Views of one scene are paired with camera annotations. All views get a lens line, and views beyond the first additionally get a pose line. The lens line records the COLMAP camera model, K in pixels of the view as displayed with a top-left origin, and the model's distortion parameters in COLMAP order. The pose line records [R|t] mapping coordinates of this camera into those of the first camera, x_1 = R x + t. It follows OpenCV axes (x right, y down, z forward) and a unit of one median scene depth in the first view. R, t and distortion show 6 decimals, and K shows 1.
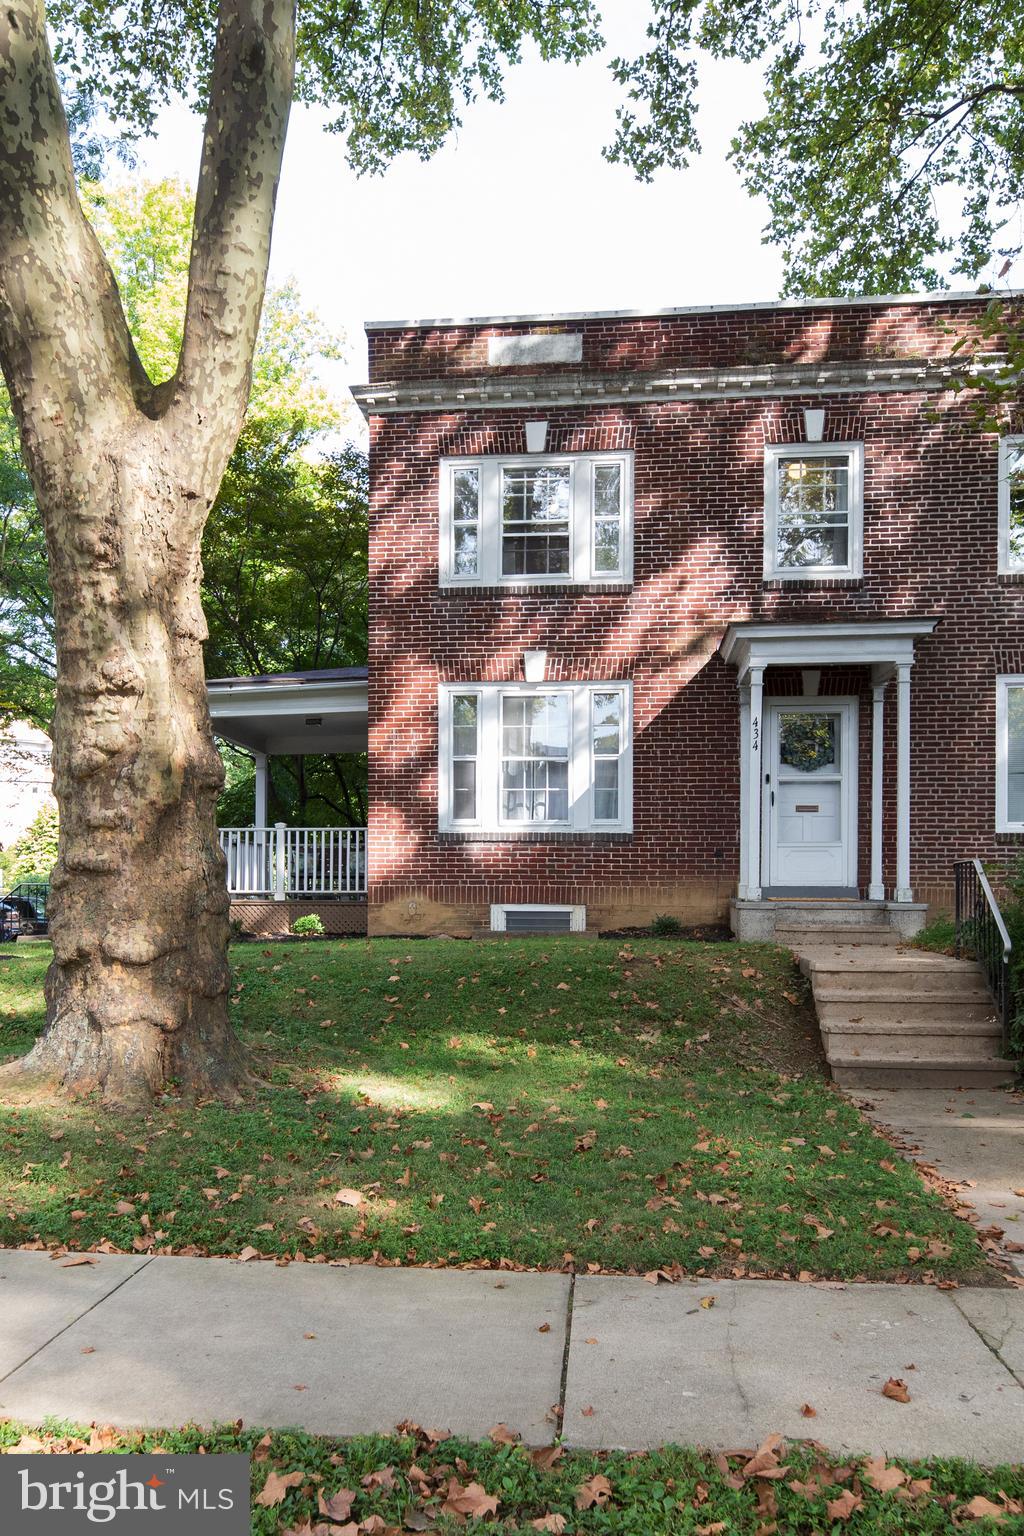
lens RADIAL K [[965.1, 0, 504.2], [0, 965.1, 814.3], [0, 0, 1]] dist [-0.000326, 0.003180]
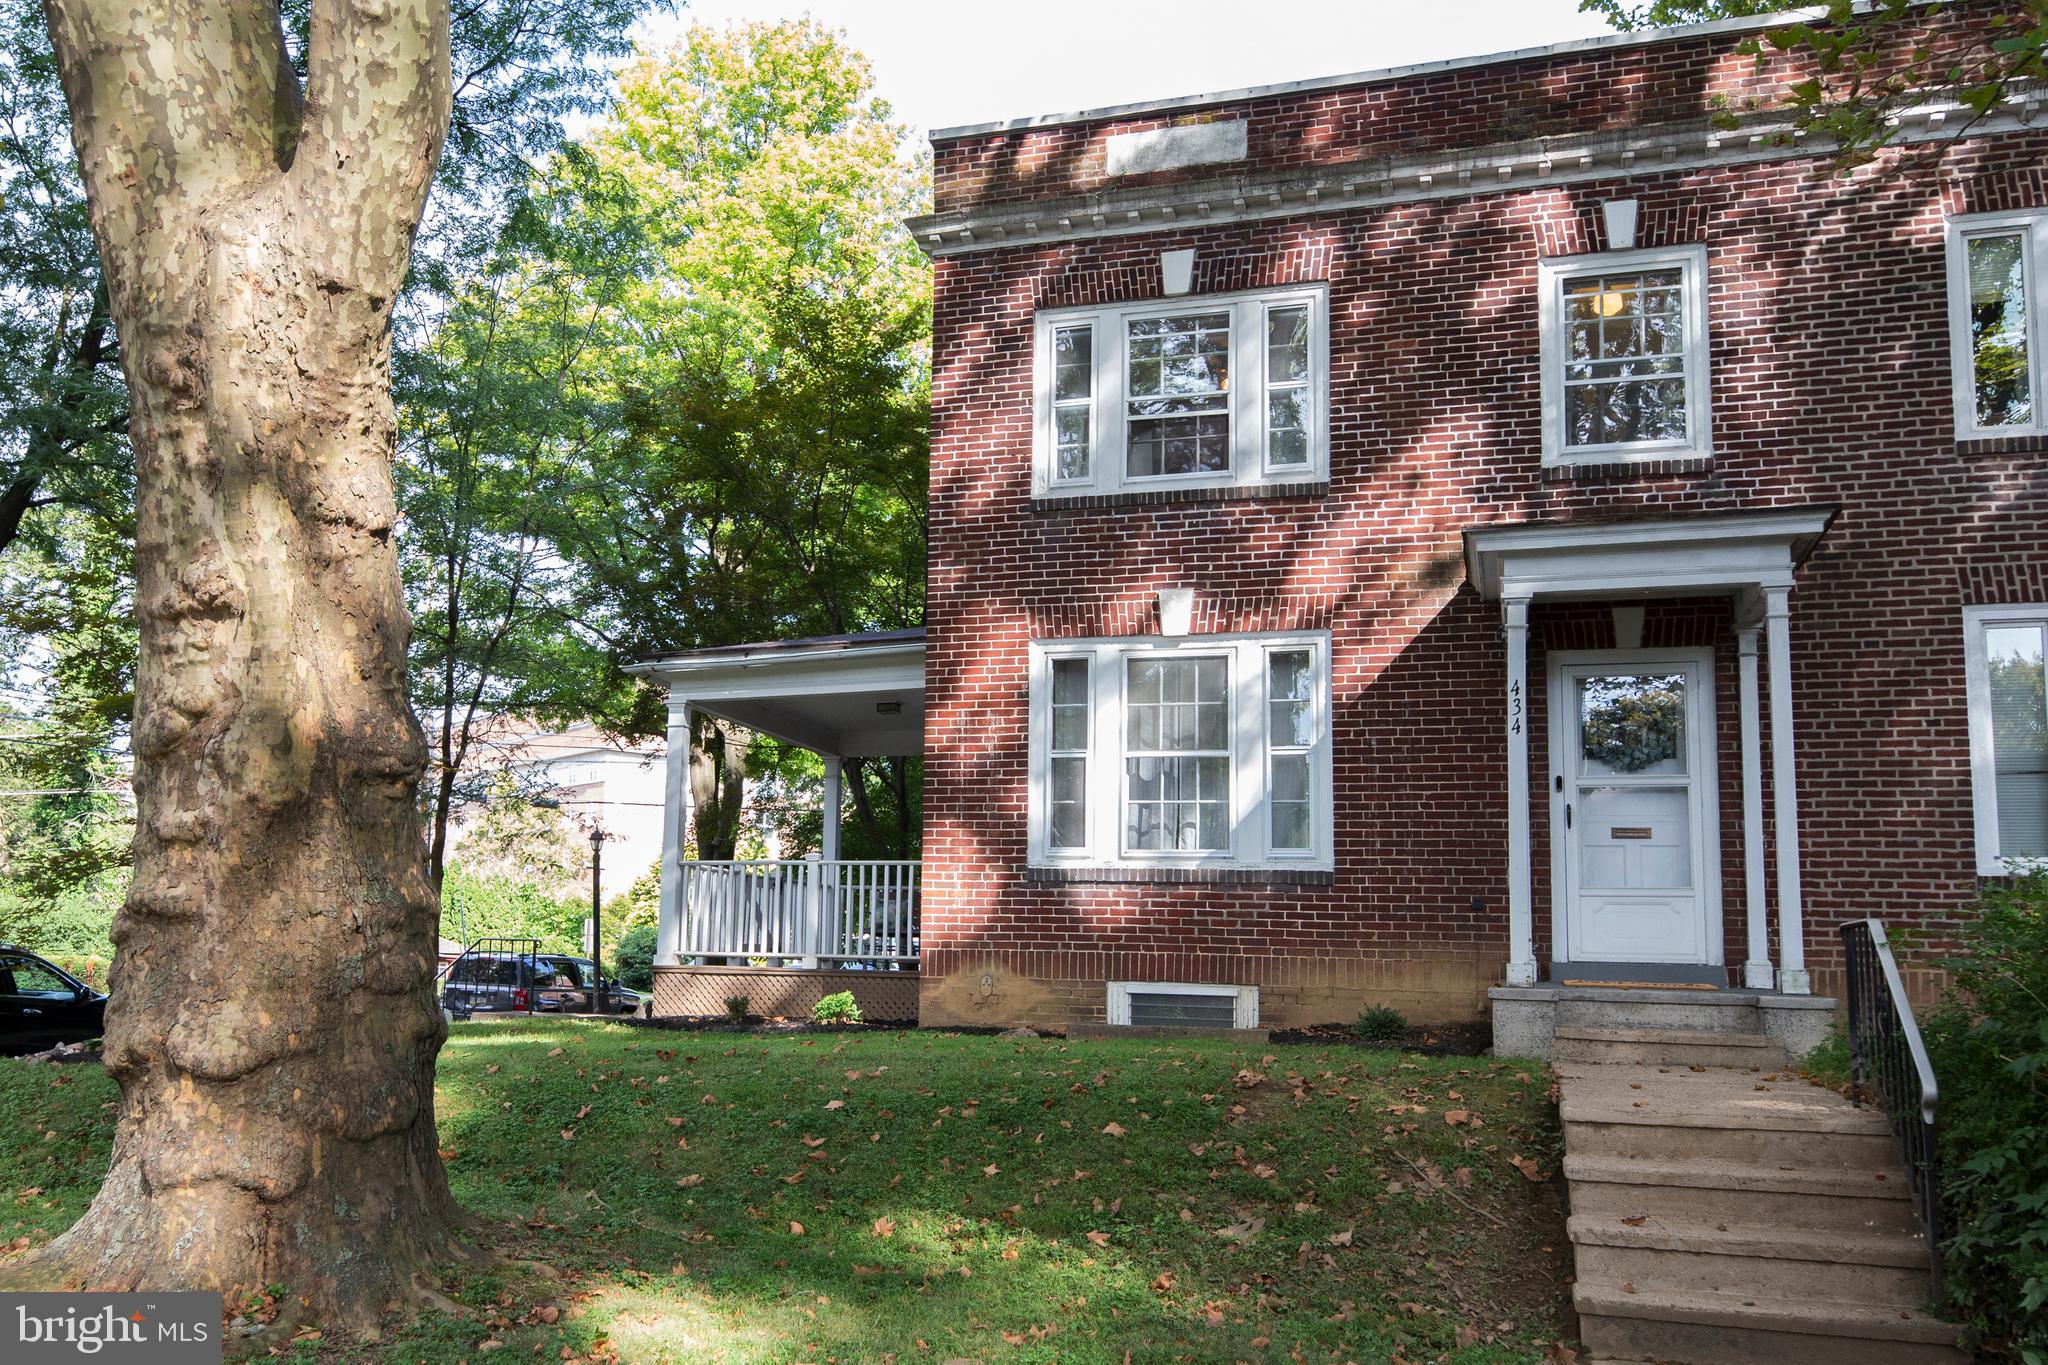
lens RADIAL K [[1360.7, 0, 1012.1], [0, 1360.7, 717.4], [0, 0, 1]] dist [0.009584, -0.004676]
pose [[0.985352, -0.011723, -0.170132, 0.078240], [-0.004589, 0.995451, -0.095165, 0.005230], [0.170474, 0.094552, 0.980815, 0.088210]]
